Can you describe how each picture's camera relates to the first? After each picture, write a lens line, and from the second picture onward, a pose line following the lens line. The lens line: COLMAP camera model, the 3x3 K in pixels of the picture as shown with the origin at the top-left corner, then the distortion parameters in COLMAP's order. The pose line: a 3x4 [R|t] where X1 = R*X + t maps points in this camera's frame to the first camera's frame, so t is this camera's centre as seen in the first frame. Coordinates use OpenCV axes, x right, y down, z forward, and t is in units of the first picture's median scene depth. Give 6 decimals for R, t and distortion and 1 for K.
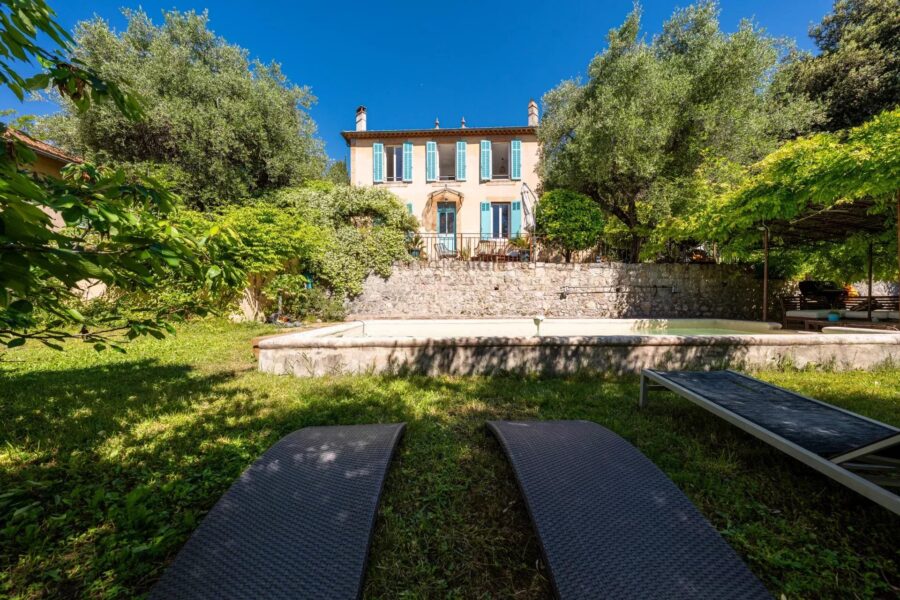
lens RADIAL K [[305.0, 0, 451.8], [0, 305.0, 302.1], [0, 0, 1]] dist [-0.002895, 0.000221]
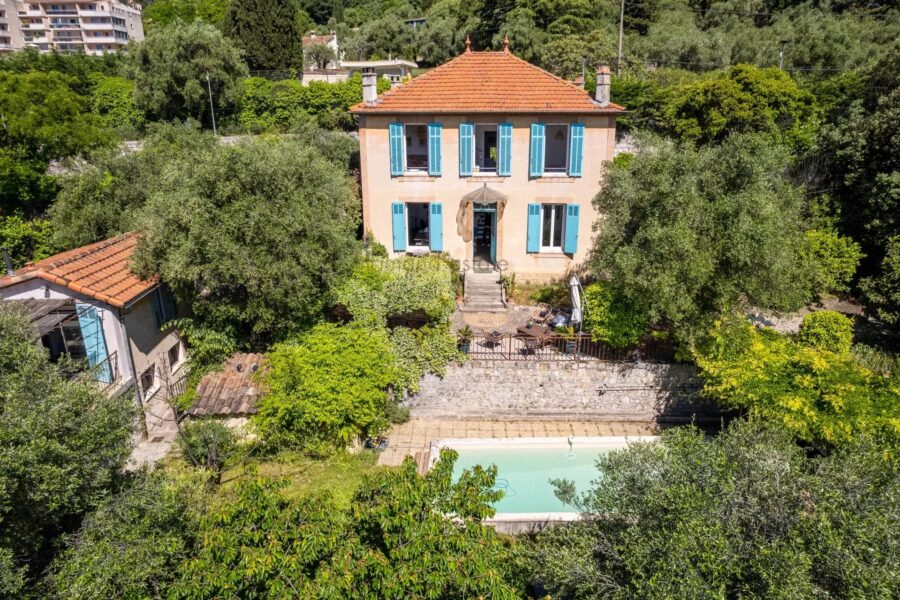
lens RADIAL K [[577.5, 0, 451.5], [0, 577.5, 297.7], [0, 0, 1]] dist [-0.046108, 0.022120]
pose [[0.999869, -0.000203, -0.016161, -0.081078], [0.005179, 0.951214, 0.308490, -0.558012], [0.015310, -0.308533, 0.951090, -0.498726]]
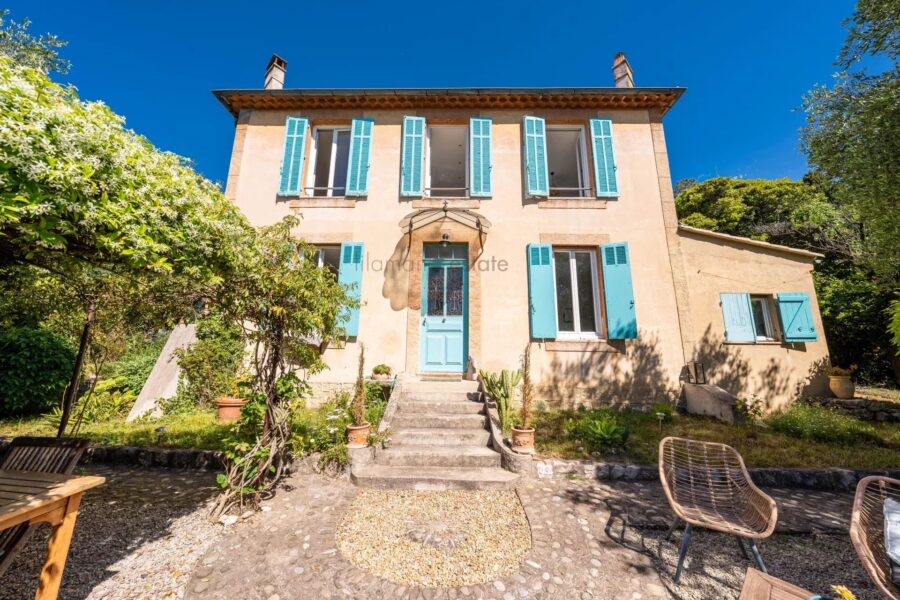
lens RADIAL K [[305.0, 0, 452.0], [0, 305.0, 299.2], [0, 0, 1]] dist [-0.002895, 0.000221]
pose [[0.999242, 0.018922, 0.034025, -0.021781], [-0.011647, 0.979212, -0.202504, -0.168563], [-0.037150, 0.201954, 0.978690, 0.609548]]
